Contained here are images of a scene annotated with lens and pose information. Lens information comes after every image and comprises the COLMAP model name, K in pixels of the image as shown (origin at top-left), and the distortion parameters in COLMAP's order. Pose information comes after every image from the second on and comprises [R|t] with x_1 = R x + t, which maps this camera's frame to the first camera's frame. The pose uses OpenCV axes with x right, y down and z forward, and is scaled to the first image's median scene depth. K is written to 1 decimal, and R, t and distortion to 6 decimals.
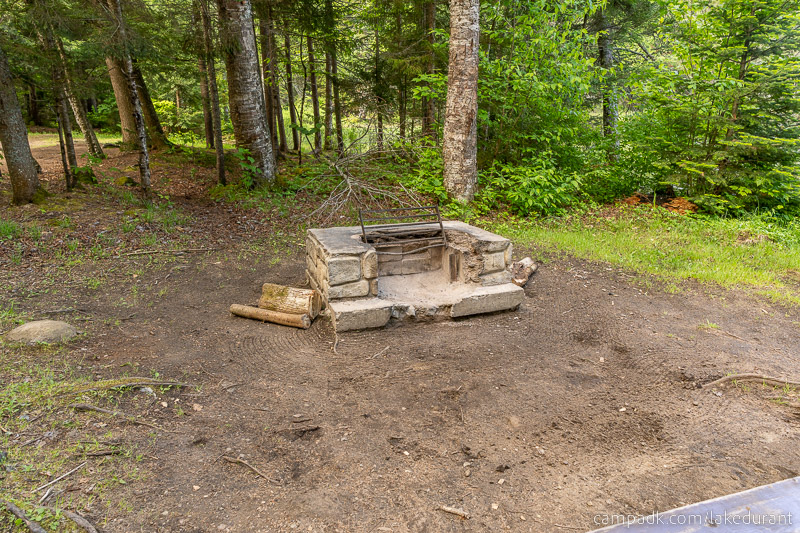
lens RADIAL K [[530.9, 0, 400.0], [0, 530.9, 266.5], [0, 0, 1]] dist [-0.003879, 0.002043]
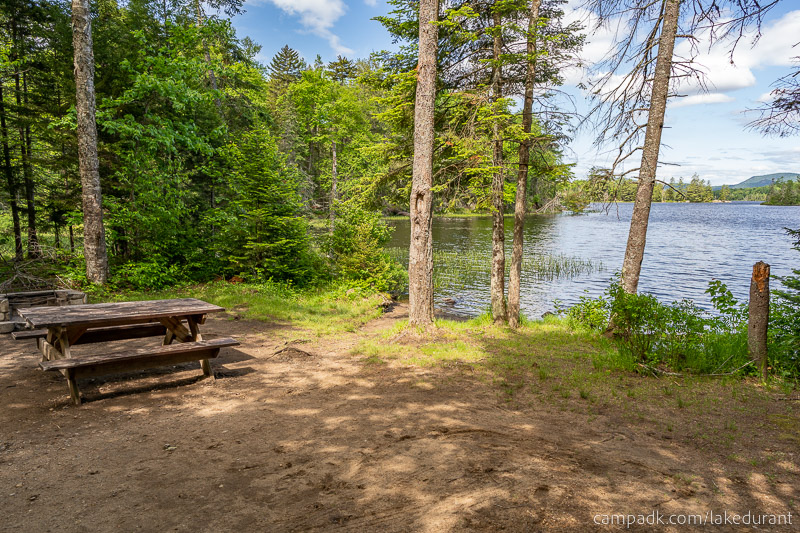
lens RADIAL K [[530.9, 0, 400.0], [0, 530.9, 266.5], [0, 0, 1]] dist [-0.003879, 0.002043]
pose [[0.905602, -0.040643, 0.422176, 0.293343], [0.118840, 0.979841, -0.160591, 0.221647], [-0.407139, 0.195603, 0.892176, -0.966380]]
